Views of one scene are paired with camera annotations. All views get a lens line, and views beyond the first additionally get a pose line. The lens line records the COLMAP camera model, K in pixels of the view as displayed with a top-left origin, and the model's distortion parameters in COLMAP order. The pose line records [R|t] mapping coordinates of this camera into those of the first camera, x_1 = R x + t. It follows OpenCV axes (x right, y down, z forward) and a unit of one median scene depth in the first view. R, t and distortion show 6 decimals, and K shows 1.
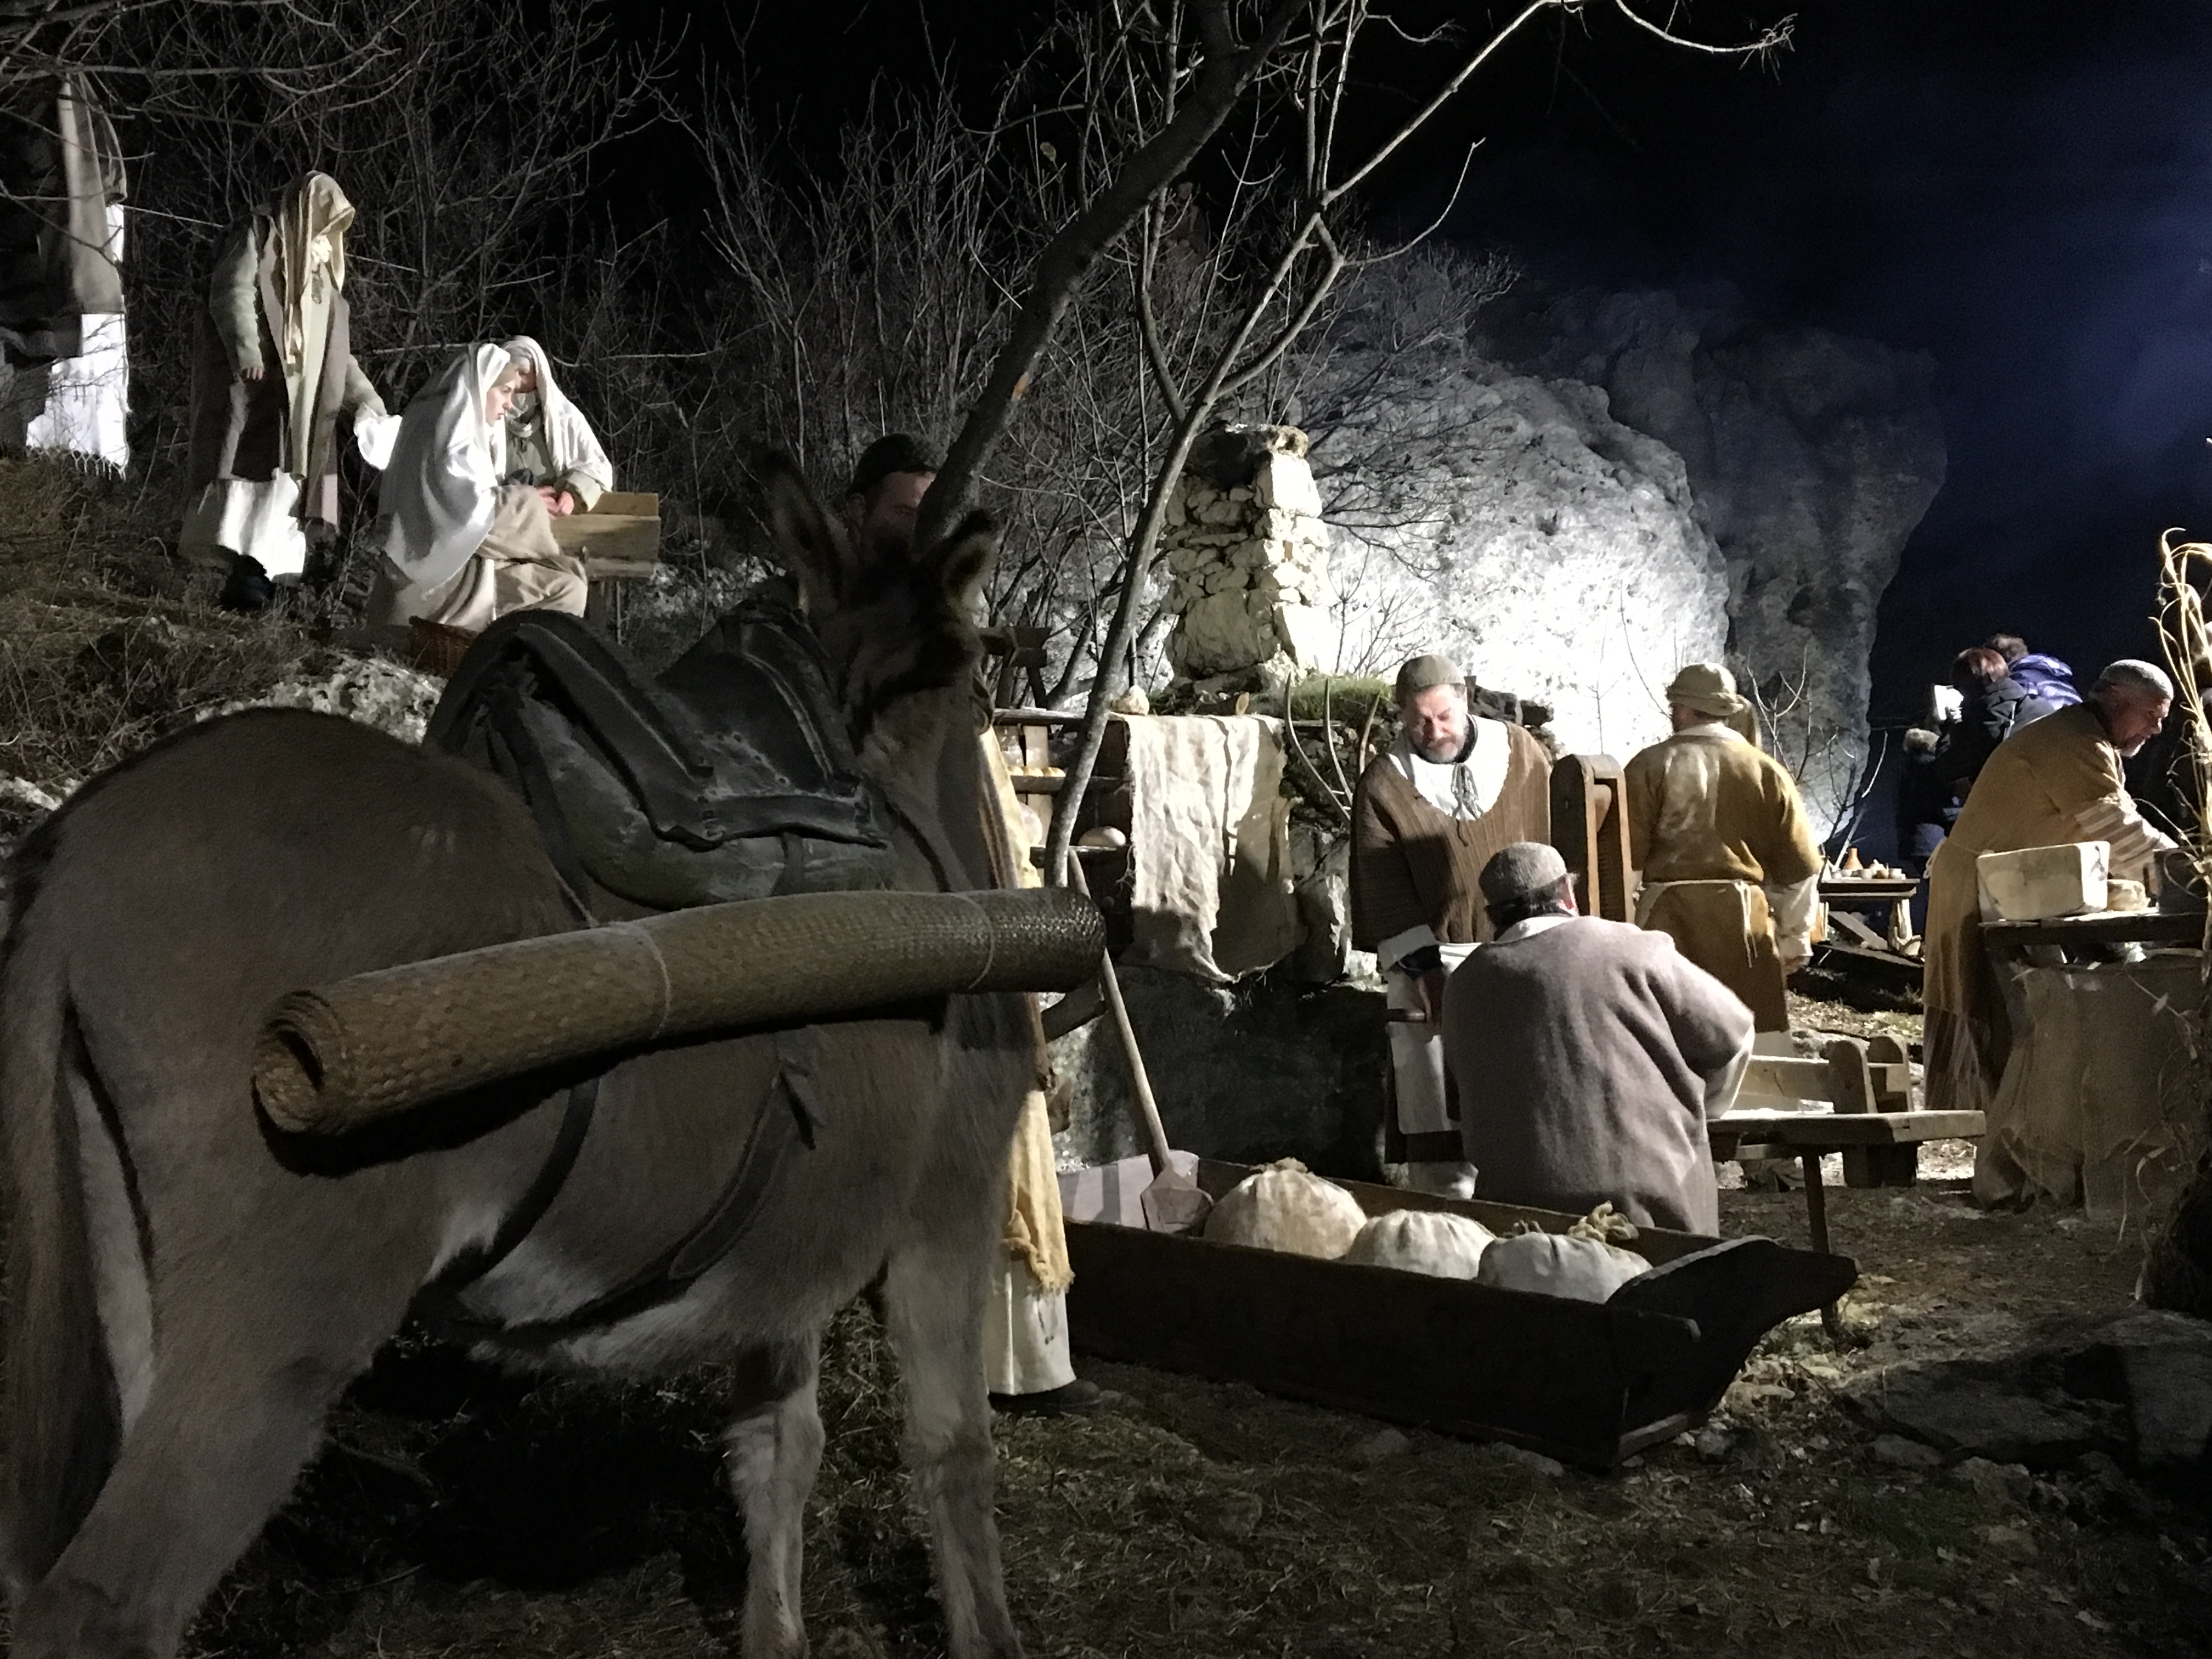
lens RADIAL K [[2503.2, 0, 1102.7], [0, 2503.2, 826.1], [0, 0, 1]] dist [0.117866, 0.000000]
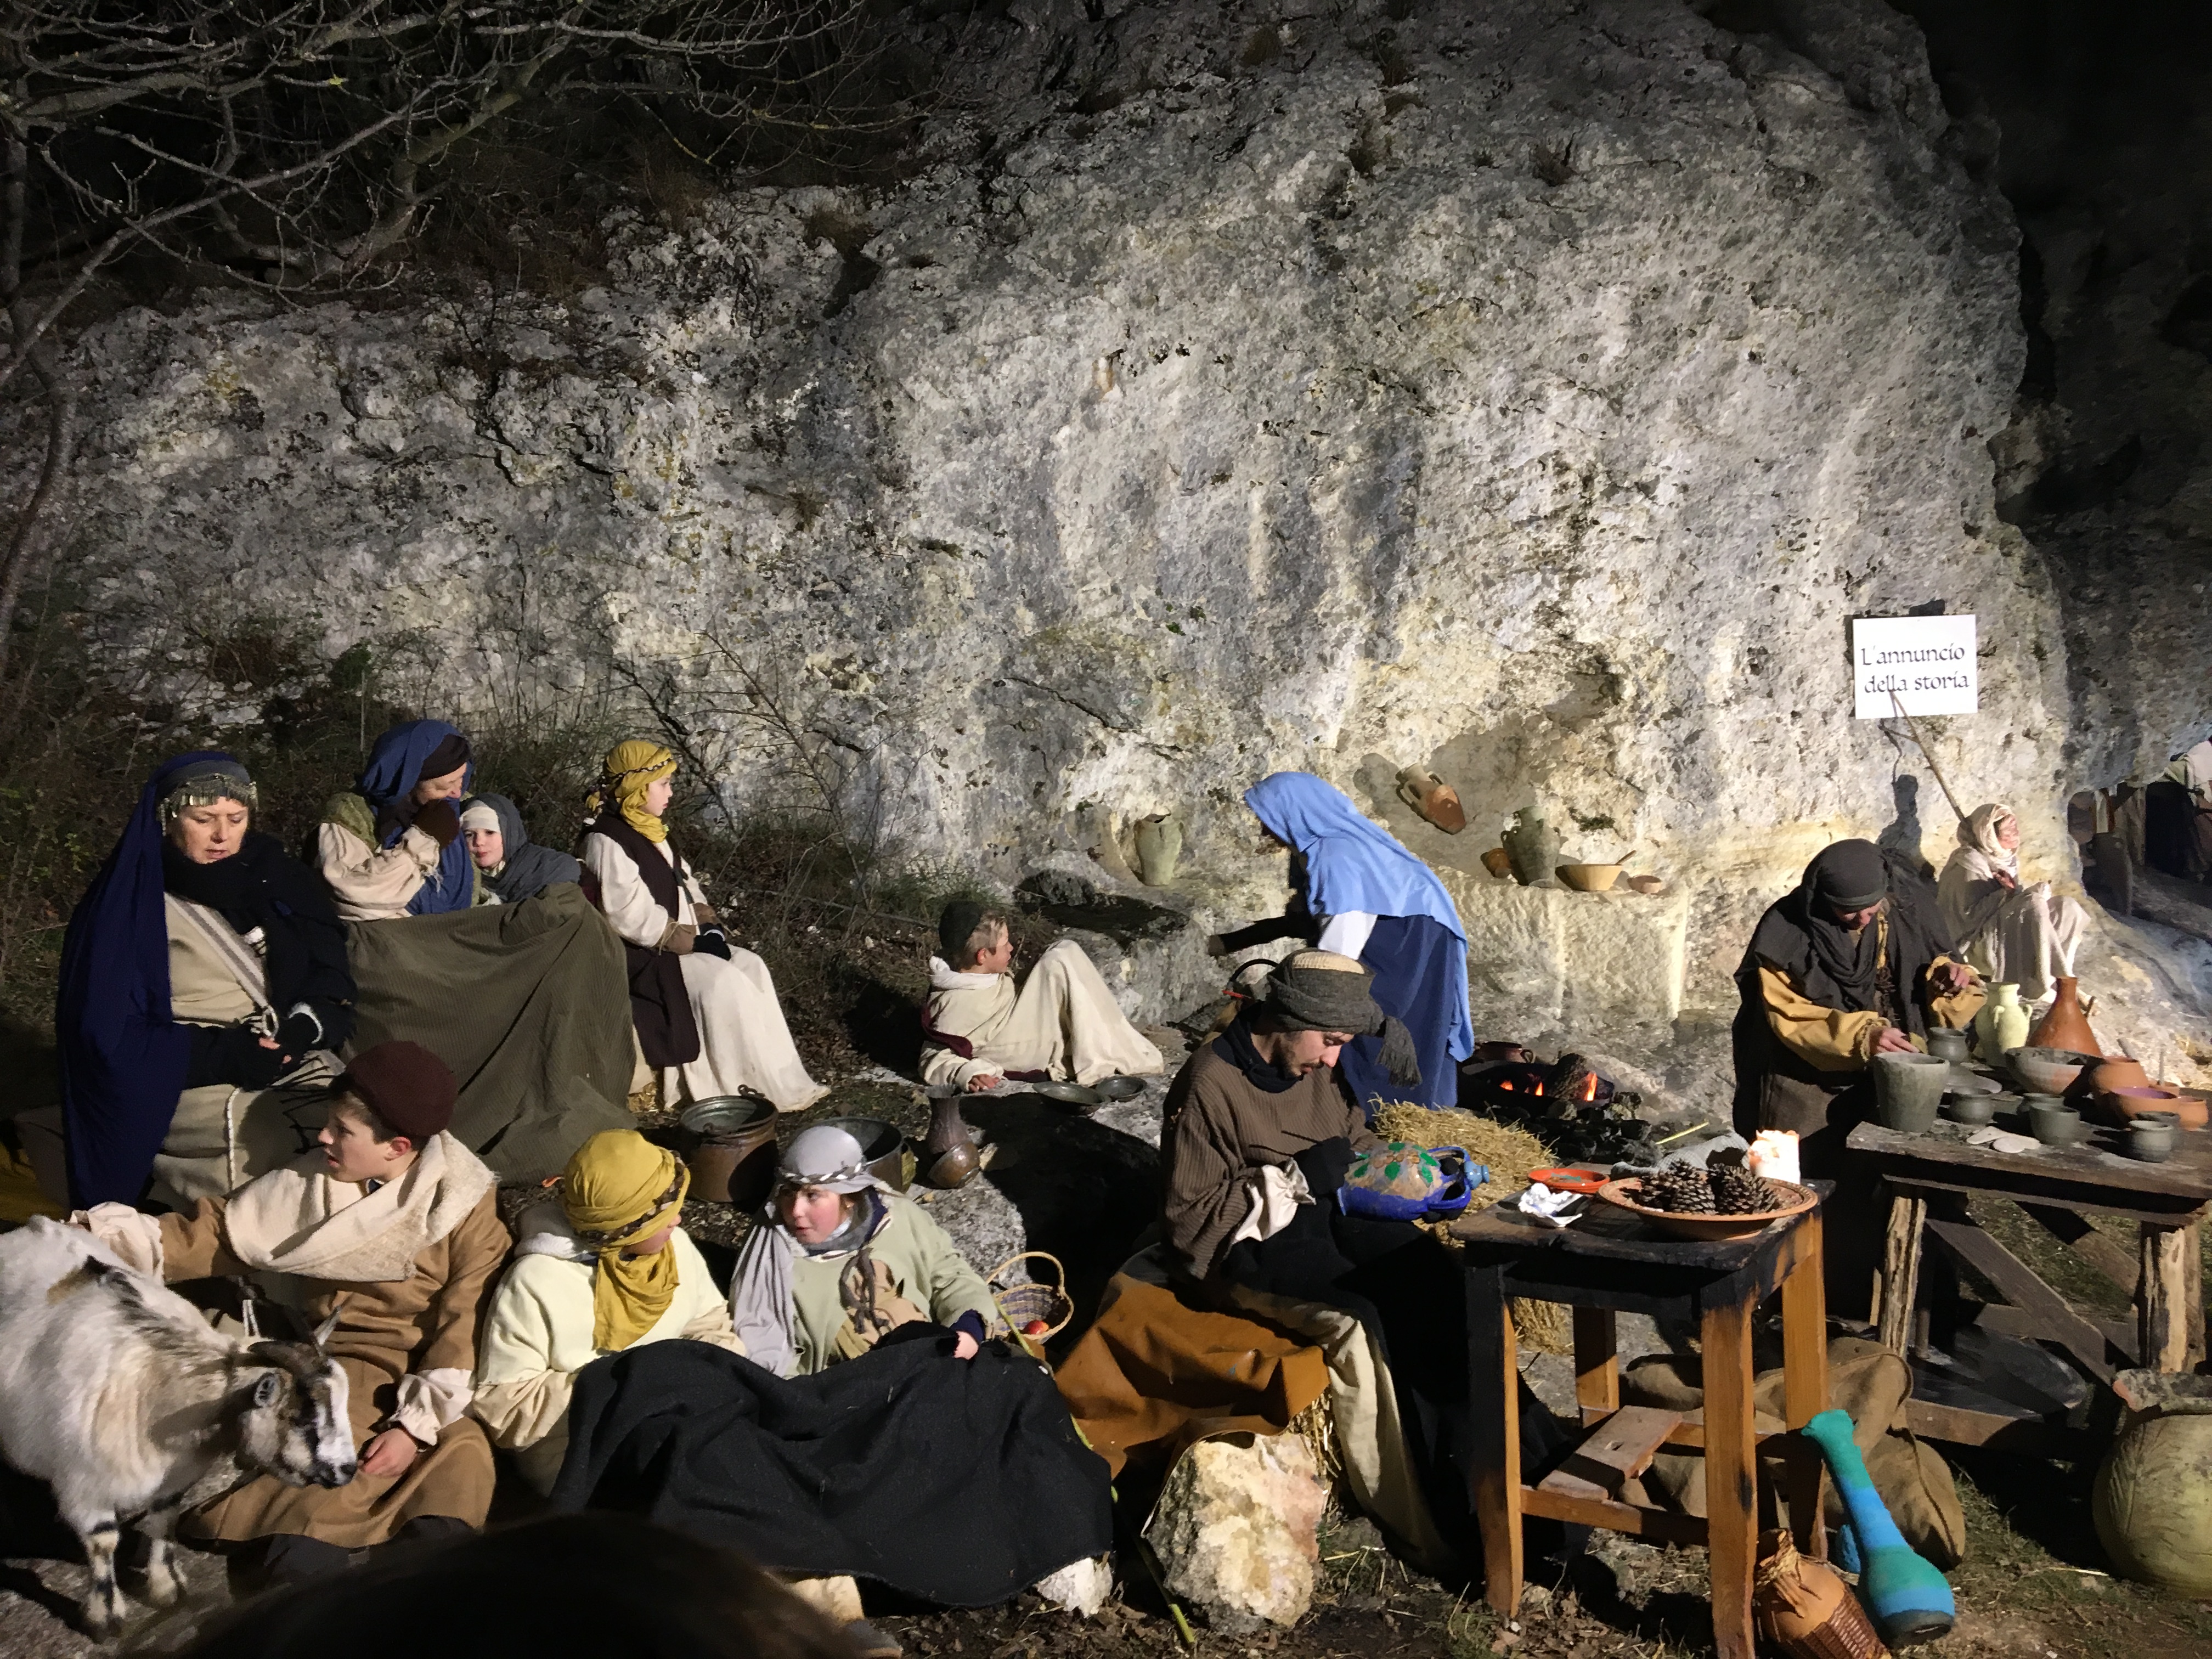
lens RADIAL K [[1832.7, 0, 1112.6], [0, 1832.7, 837.7], [0, 0, 1]] dist [0.041462, -0.023080]
pose [[0.948697, 0.039591, -0.313699, 0.212179], [0.012140, 0.986837, 0.161260, -0.048281], [0.315954, -0.156795, 0.935729, 0.606612]]
